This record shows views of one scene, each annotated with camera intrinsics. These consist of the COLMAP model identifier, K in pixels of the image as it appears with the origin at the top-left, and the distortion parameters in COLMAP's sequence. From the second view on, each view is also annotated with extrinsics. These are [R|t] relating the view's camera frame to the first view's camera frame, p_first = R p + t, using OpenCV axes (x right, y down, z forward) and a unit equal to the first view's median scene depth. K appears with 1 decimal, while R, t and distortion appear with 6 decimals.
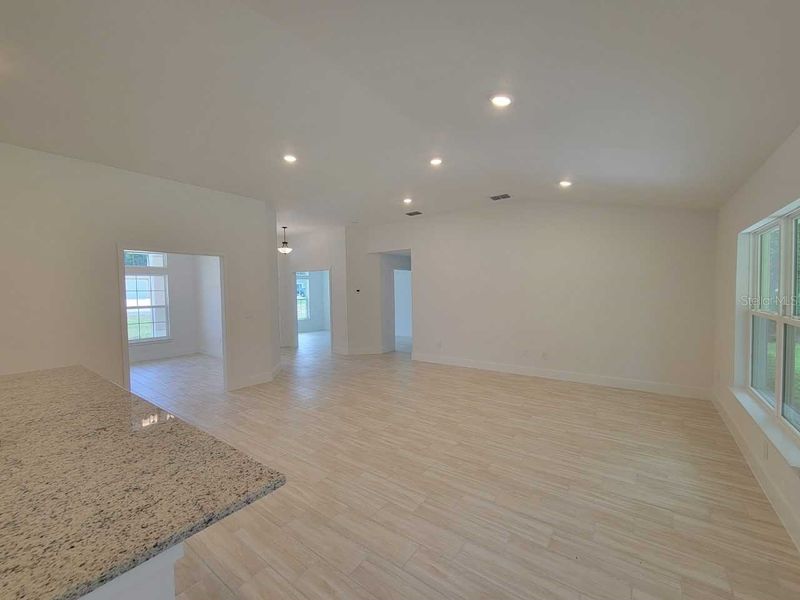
lens RADIAL K [[328.5, 0, 395.2], [0, 328.5, 301.1], [0, 0, 1]] dist [0.001763, -0.001274]
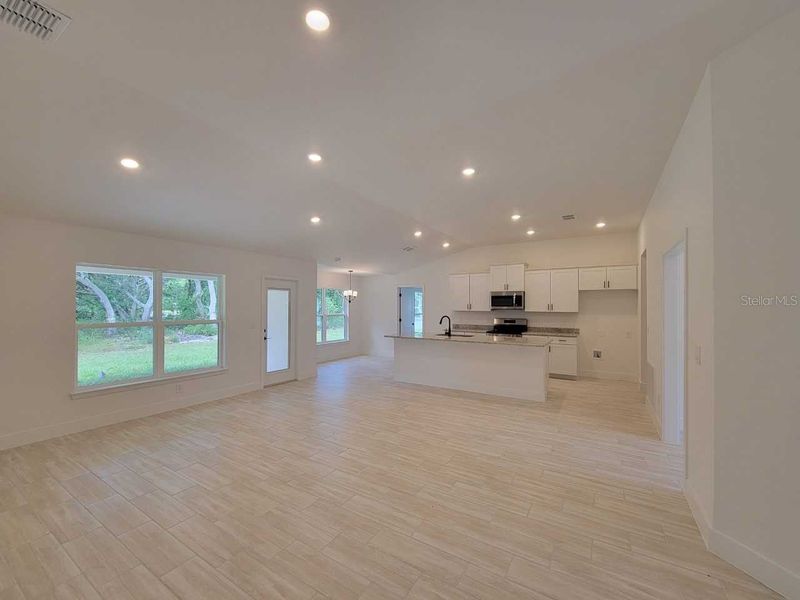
lens RADIAL K [[328.5, 0, 396.4], [0, 328.5, 307.2], [0, 0, 1]] dist [0.001763, -0.001274]
pose [[-0.995844, 0.012685, -0.090191, -0.002436], [0.009740, 0.999407, 0.033017, -0.043275], [0.090556, 0.032002, -0.995377, 1.455603]]
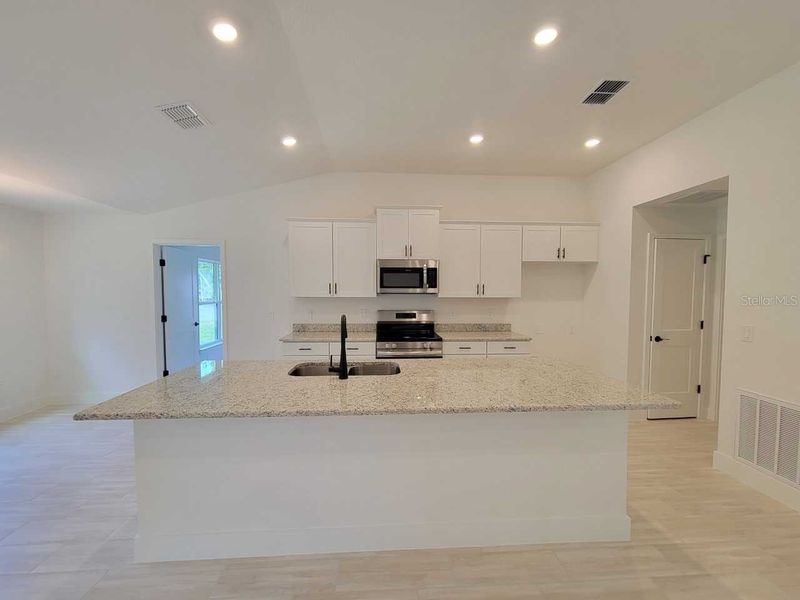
lens RADIAL K [[328.5, 0, 397.9], [0, 328.5, 305.0], [0, 0, 1]] dist [0.001763, -0.001274]
pose [[-0.759093, 0.042263, -0.649609, -0.102260], [-0.008877, 0.997126, 0.075244, -0.011606], [0.650922, 0.062884, -0.756536, 0.598021]]
